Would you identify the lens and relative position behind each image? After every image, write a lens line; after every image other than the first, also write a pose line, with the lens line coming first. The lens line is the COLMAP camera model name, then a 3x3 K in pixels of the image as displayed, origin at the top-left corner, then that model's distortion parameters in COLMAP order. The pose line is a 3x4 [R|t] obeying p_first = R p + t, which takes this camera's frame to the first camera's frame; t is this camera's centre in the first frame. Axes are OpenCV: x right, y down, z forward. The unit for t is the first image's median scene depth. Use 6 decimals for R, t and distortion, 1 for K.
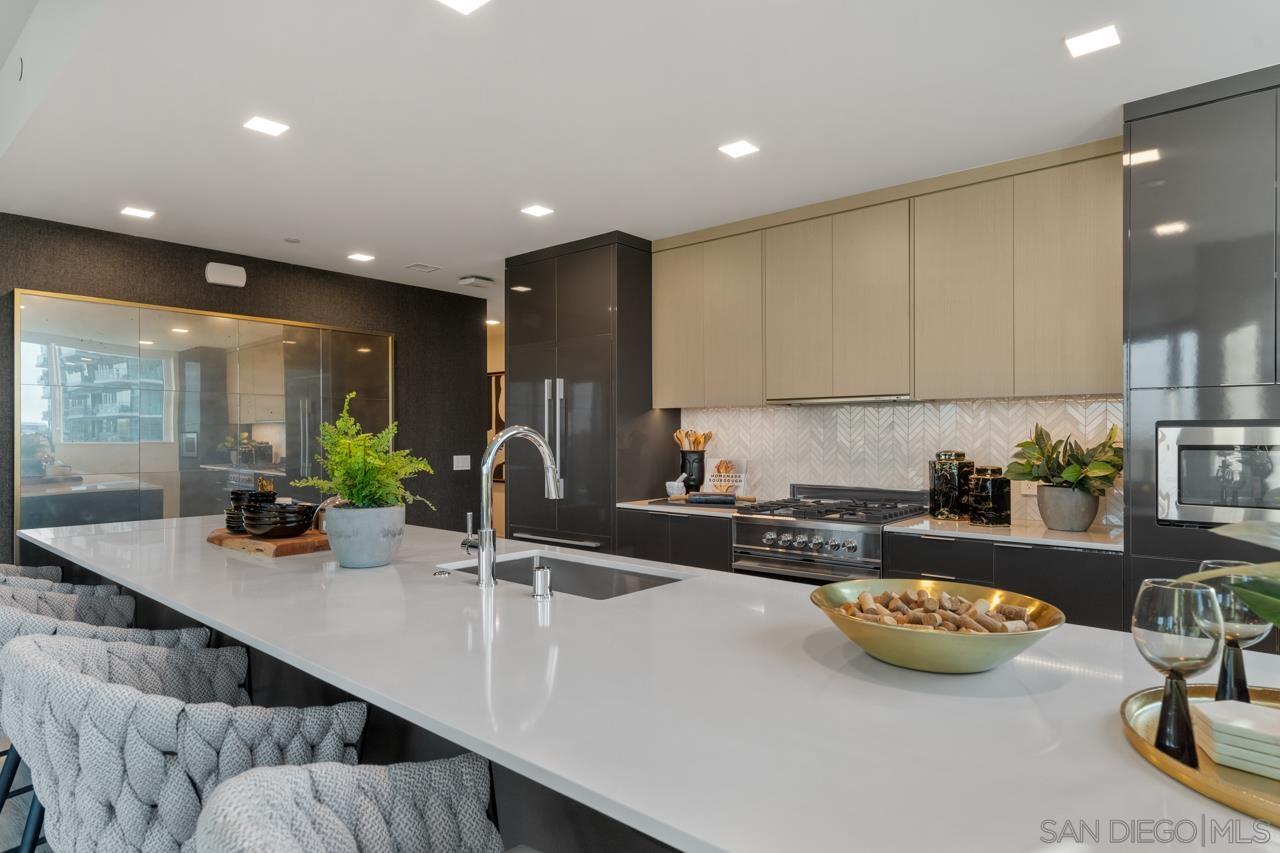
lens RADIAL K [[725.9, 0, 642.8], [0, 725.9, 428.1], [0, 0, 1]] dist [0.000007, 0.000688]
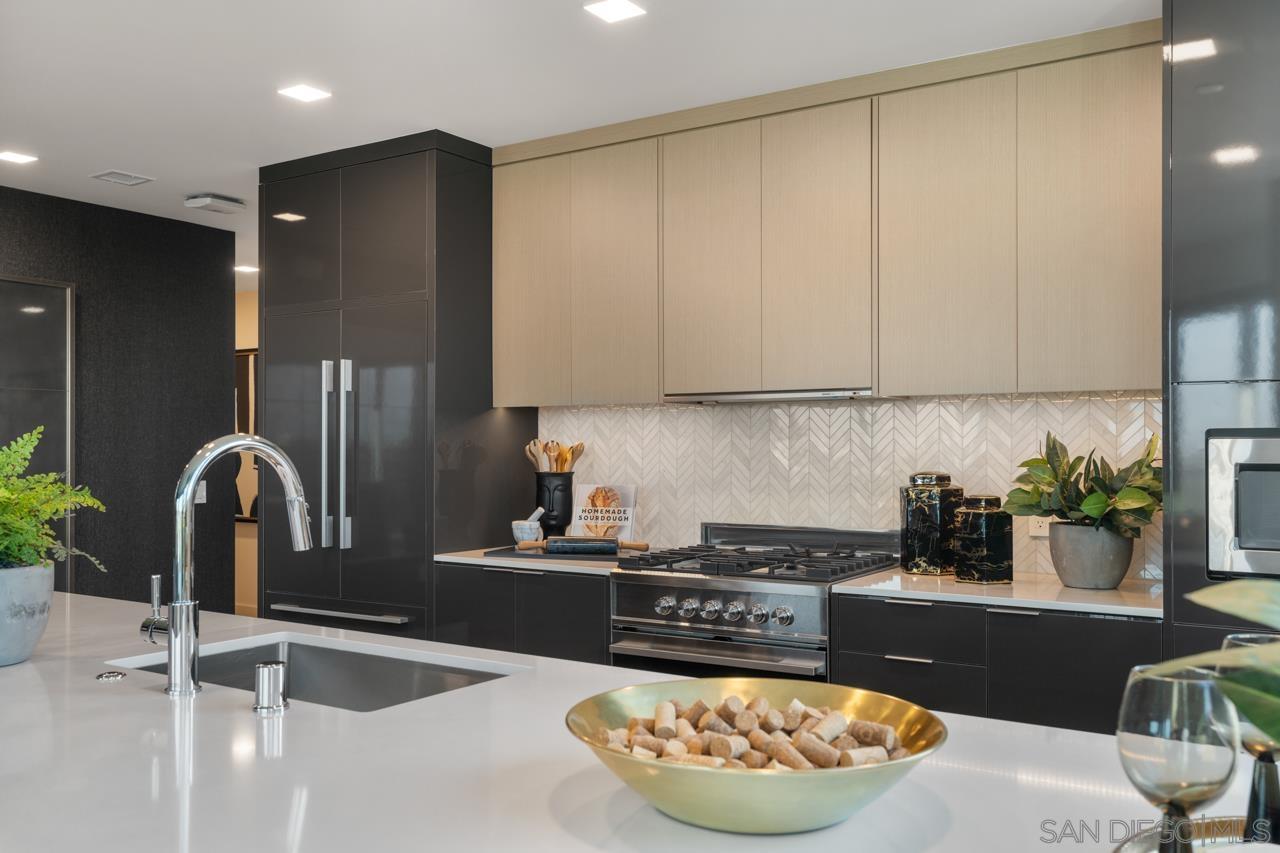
lens RADIAL K [[1105.8, 0, 639.0], [0, 1105.8, 429.8], [0, 0, 1]] dist [0.009512, -0.000900]
pose [[0.992451, 0.003188, 0.122601, 0.025235], [-0.002329, 0.999972, -0.007151, -0.000214], [-0.122621, 0.006811, 0.992430, 0.009487]]
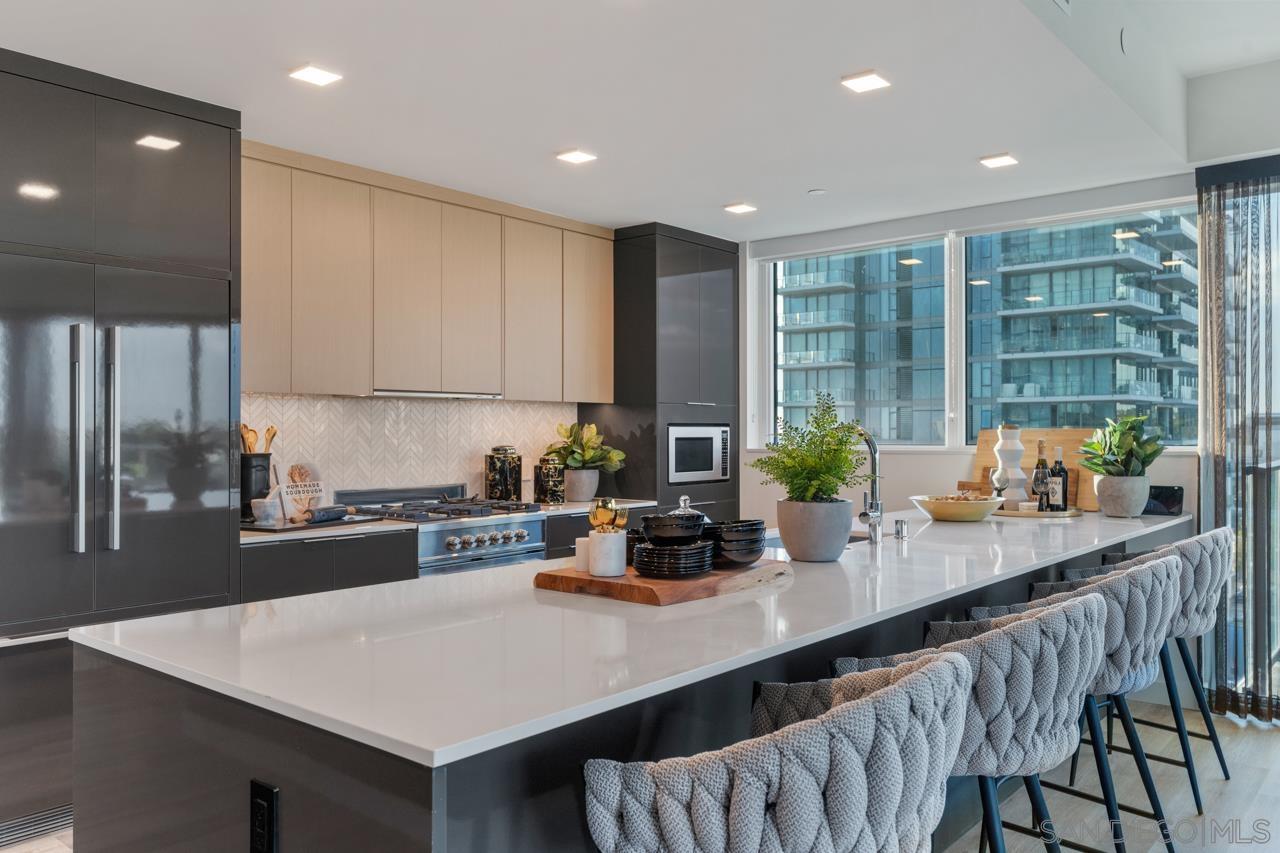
lens RADIAL K [[983.6, 0, 639.3], [0, 983.6, 417.4], [0, 0, 1]] dist [0.004351, 0.003645]
pose [[-0.018249, 0.017359, 0.999683, -0.992914], [-0.005261, 0.999834, -0.017457, 0.011880], [-0.999820, -0.005578, -0.018155, 0.725642]]
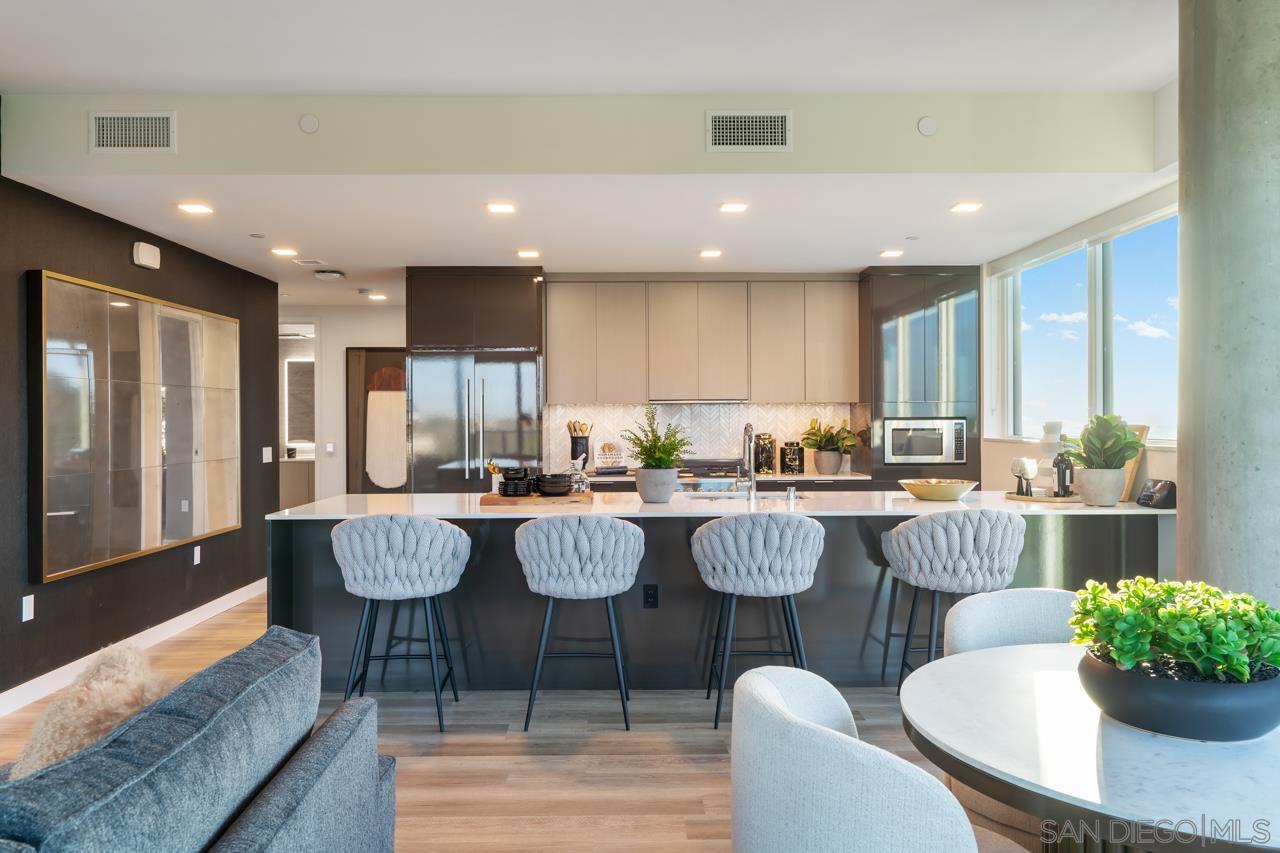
lens RADIAL K [[946.6, 0, 640.0], [0, 946.6, 426.5], [0, 0, 1]] dist [-0.002861, 0.000321]
pose [[0.754001, -0.003155, 0.656866, -1.098345], [-0.001709, 0.999976, 0.006765, 0.000668], [-0.656871, -0.006223, 0.753977, -0.417265]]
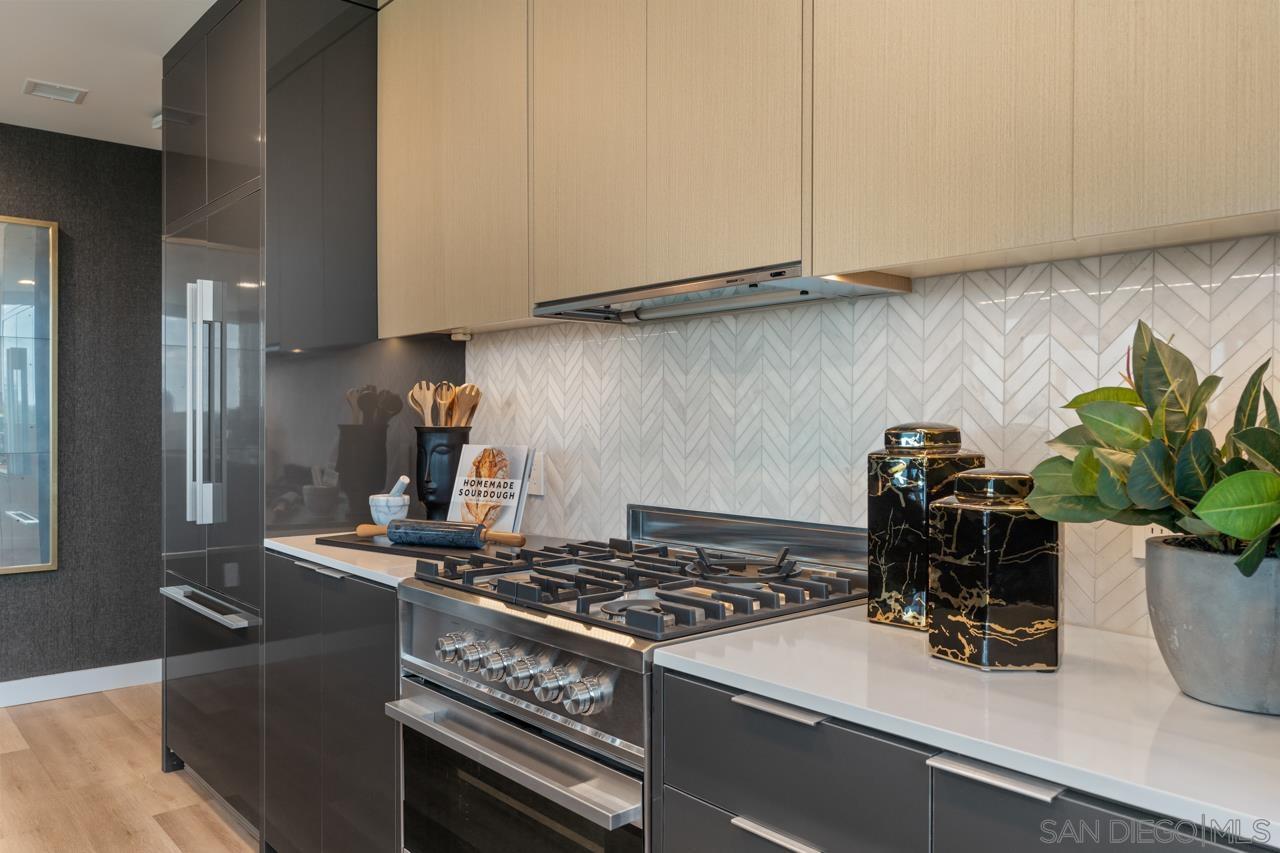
lens RADIAL K [[959.2, 0, 635.7], [0, 959.2, 418.7], [0, 0, 1]] dist [0.002745, 0.000467]
pose [[0.988636, 0.004851, -0.150249, 0.316745], [-0.003534, 0.999953, 0.009030, 0.022045], [0.150286, -0.008396, 0.988607, 0.467357]]
